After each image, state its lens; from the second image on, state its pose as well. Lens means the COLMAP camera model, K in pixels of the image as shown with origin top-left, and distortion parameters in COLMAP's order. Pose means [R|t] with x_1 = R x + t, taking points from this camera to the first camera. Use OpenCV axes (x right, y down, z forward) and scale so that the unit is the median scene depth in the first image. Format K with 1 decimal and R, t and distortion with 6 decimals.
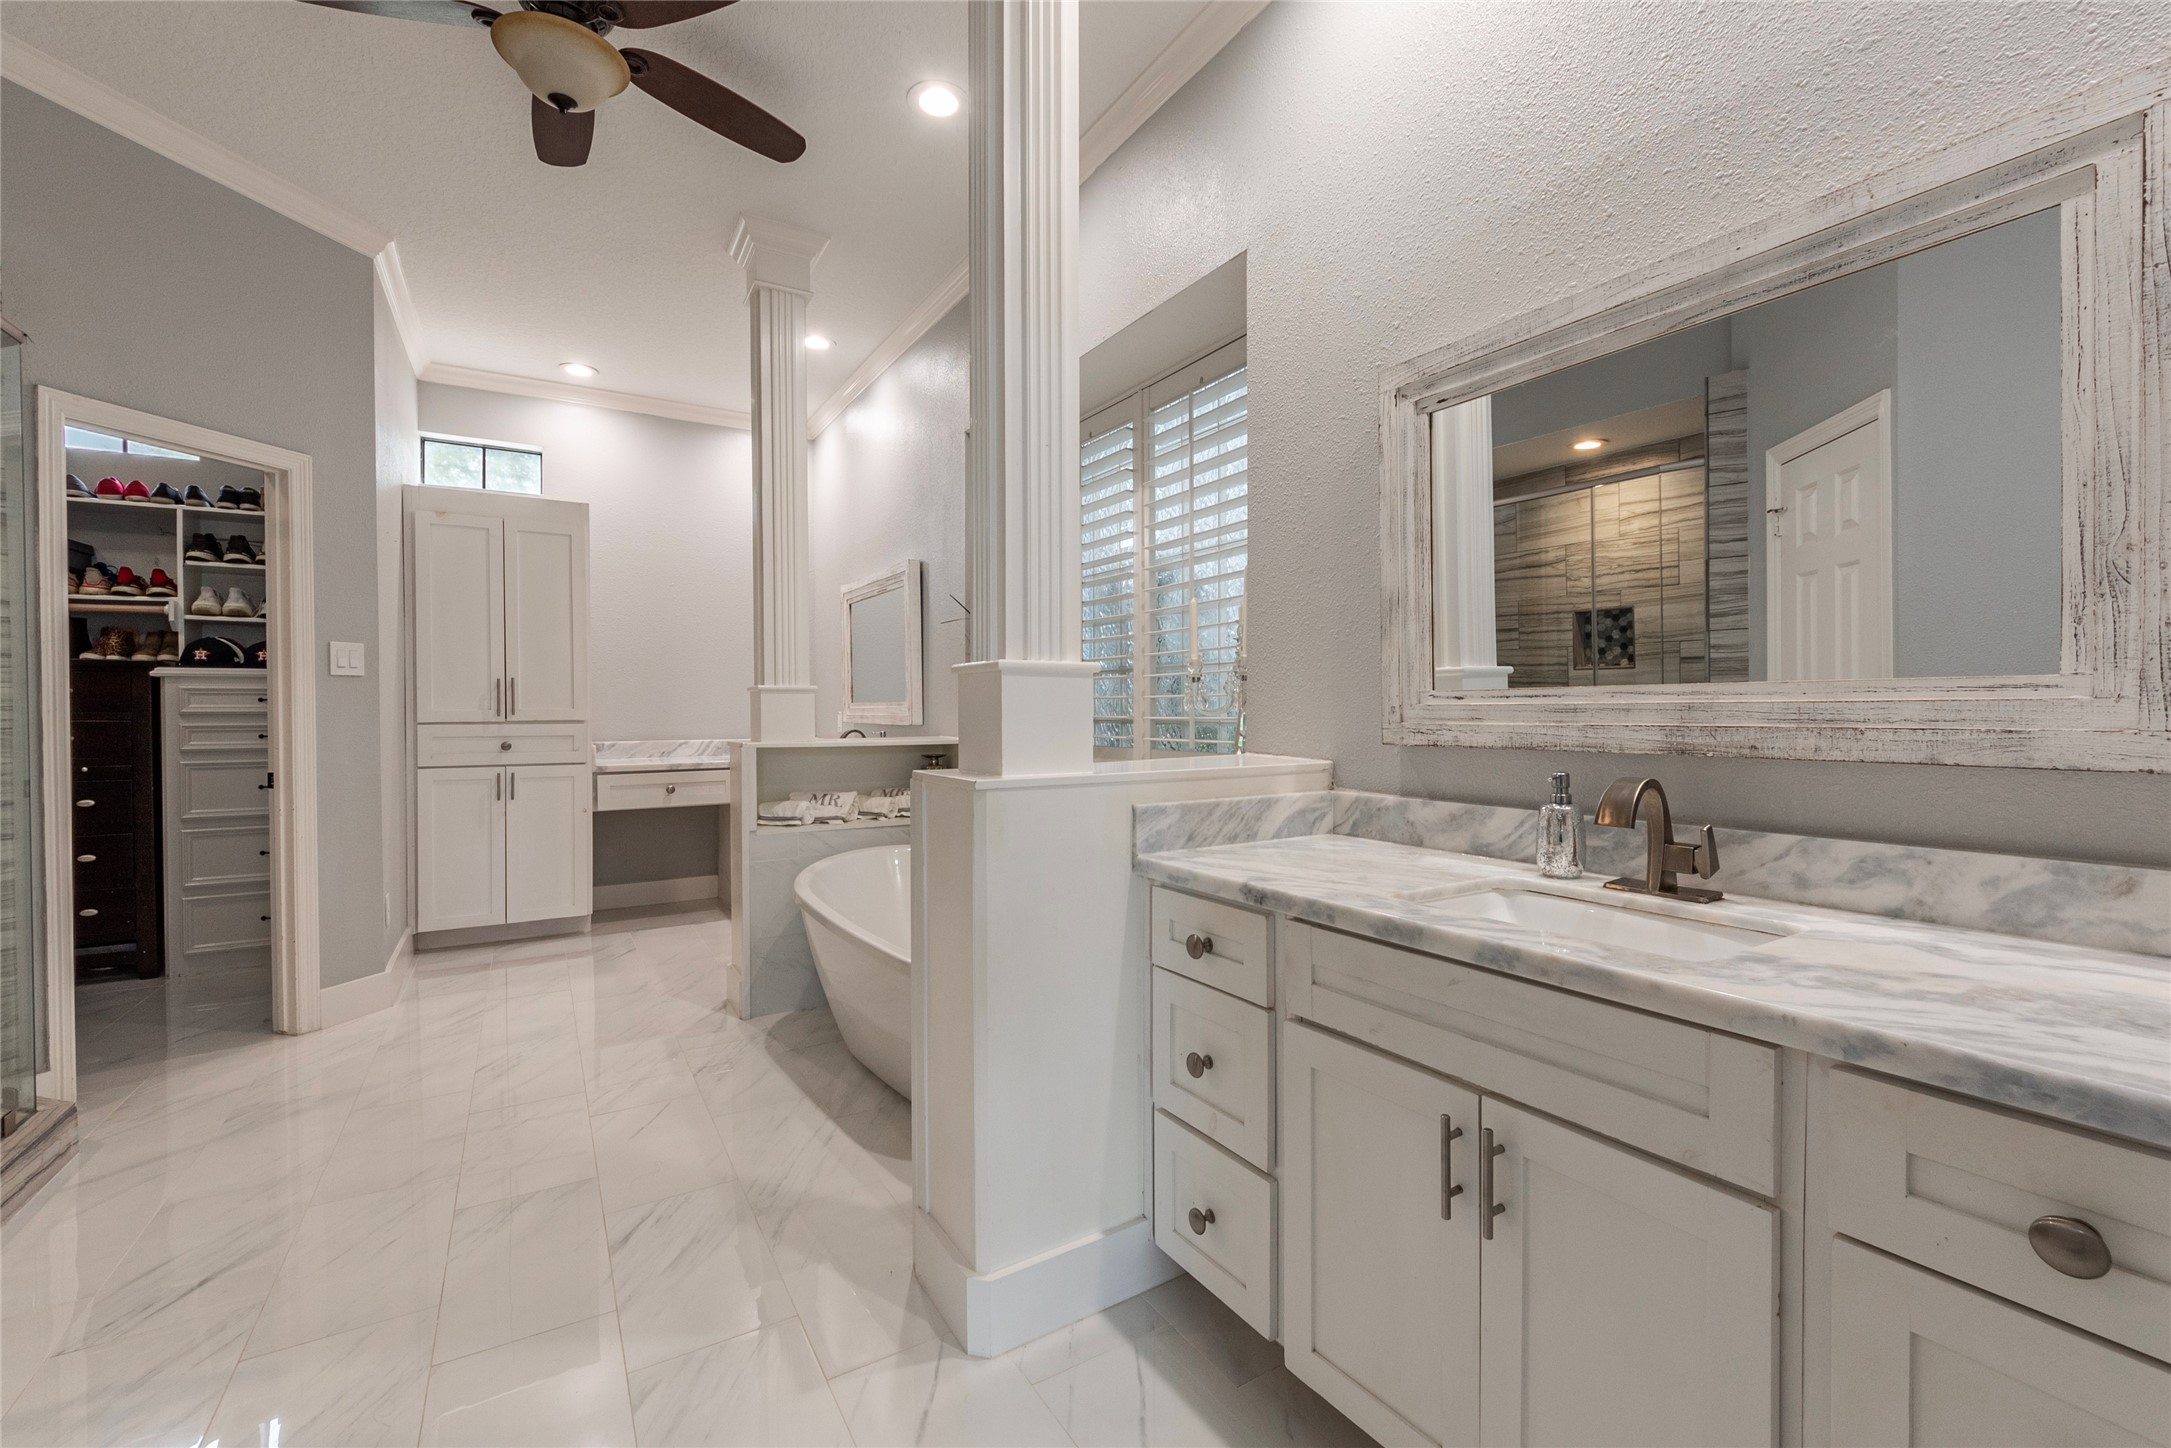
lens RADIAL K [[926.2, 0, 1091.4], [0, 926.2, 716.5], [0, 0, 1]] dist [0.000154, -0.000033]
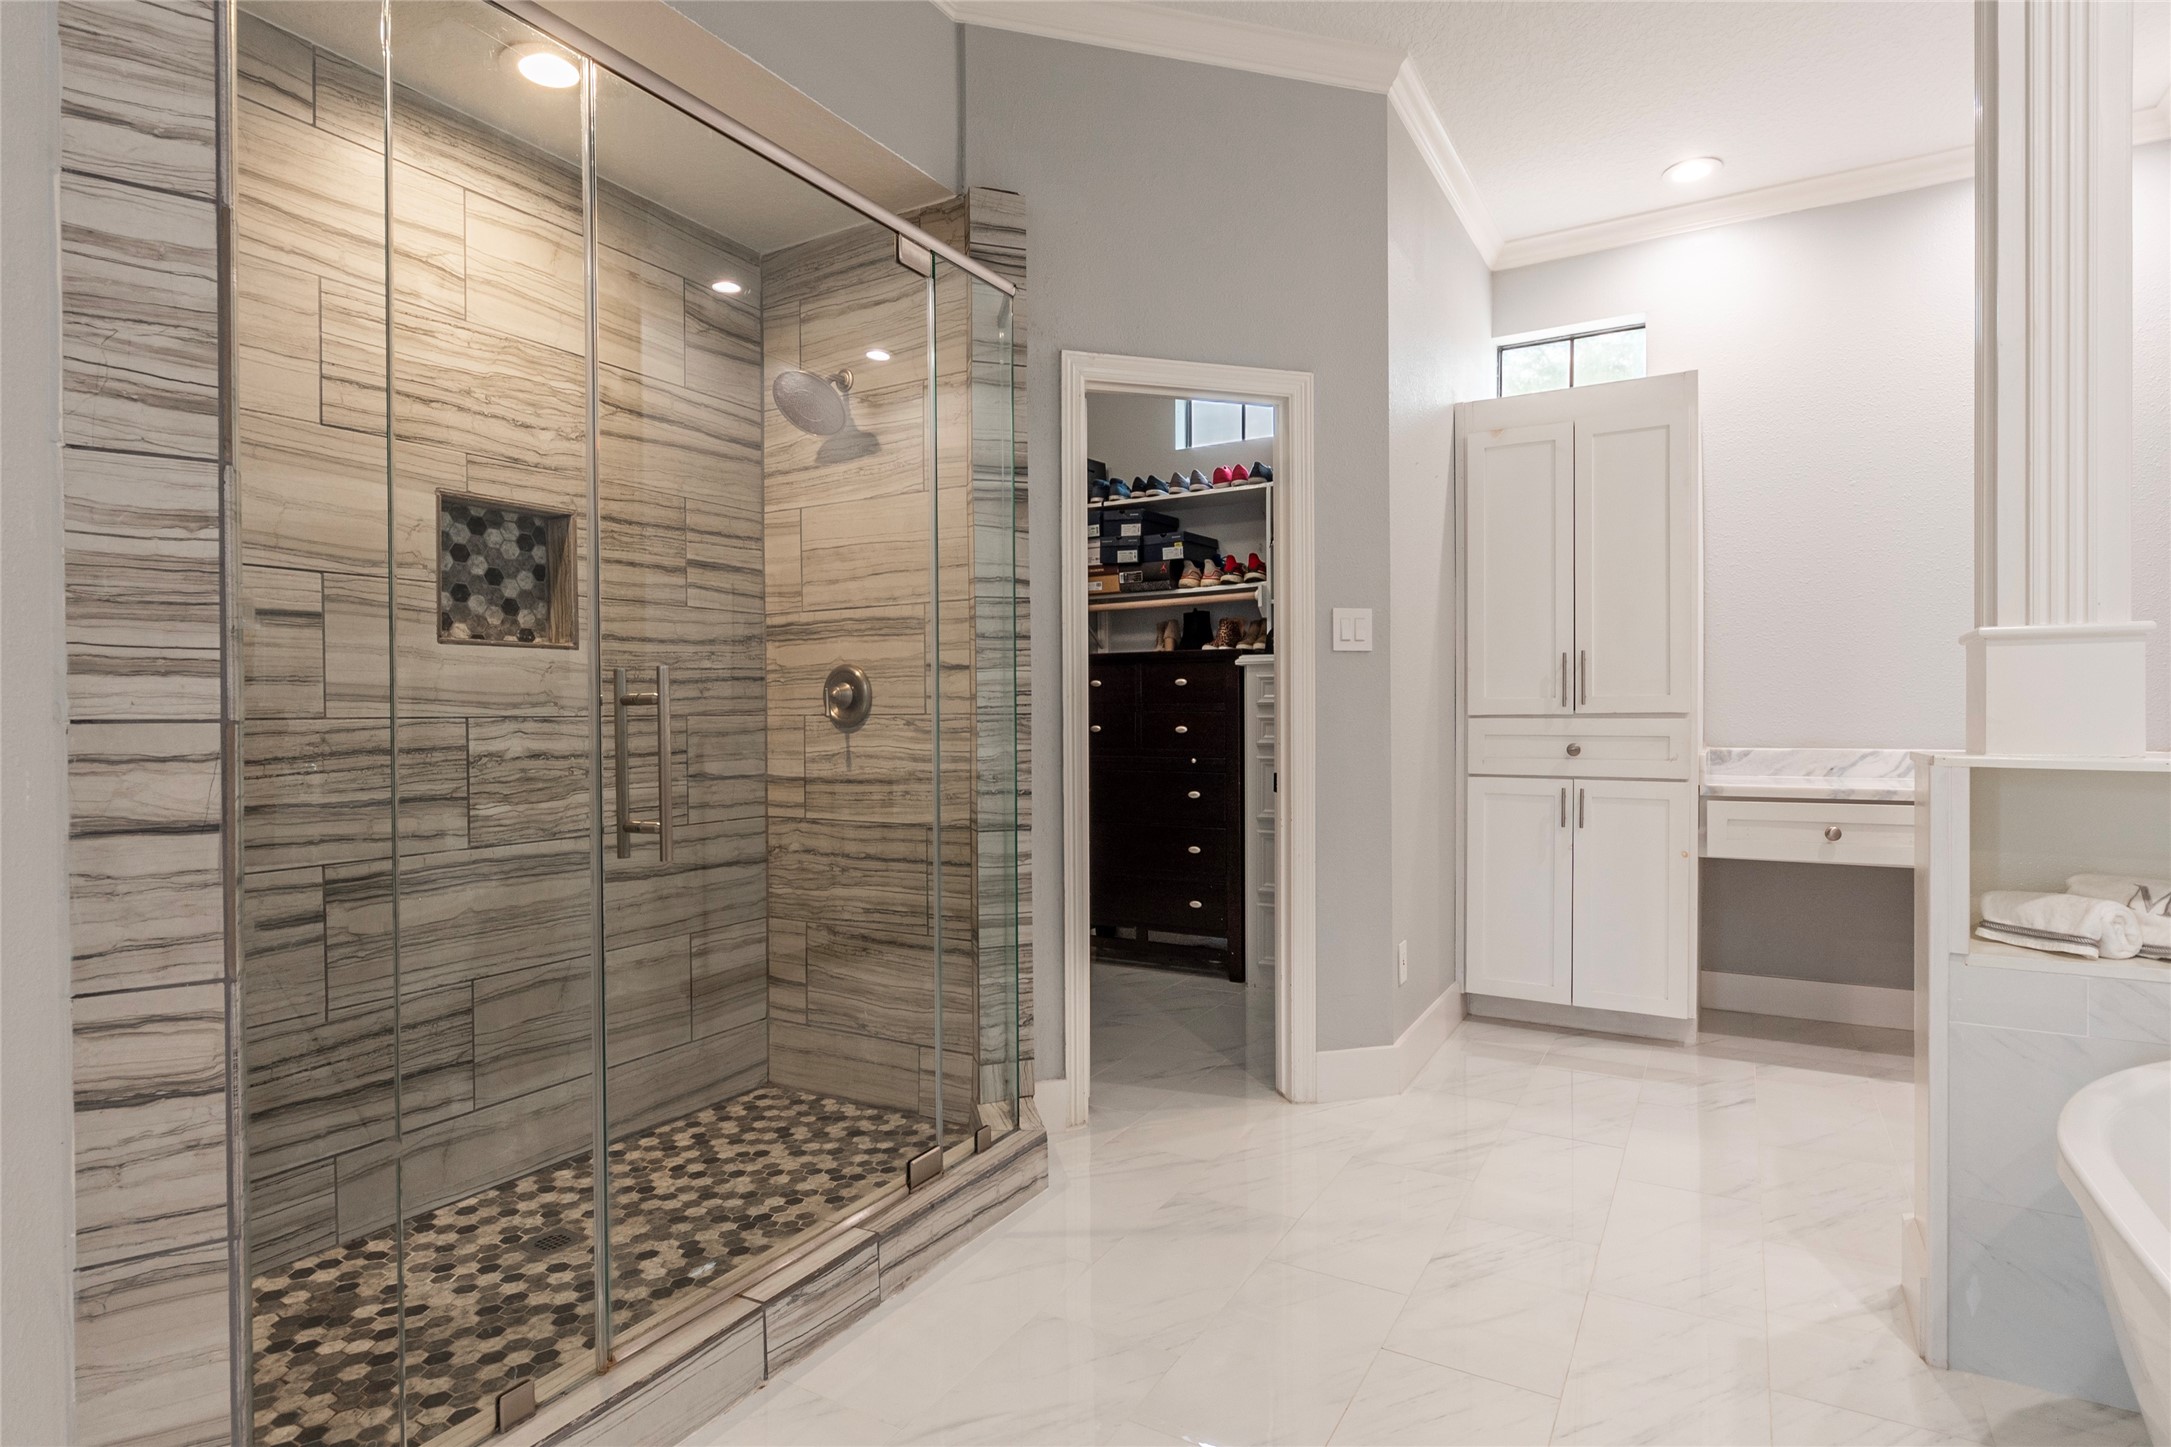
lens RADIAL K [[1080.5, 0, 1135.4], [0, 1080.5, 730.6], [0, 0, 1]] dist [0.002961, -0.001171]
pose [[0.479396, 0.011816, -0.877519, -0.088116], [-0.003362, 0.999927, 0.011628, 0.010307], [0.877592, -0.002624, 0.479400, 0.356839]]
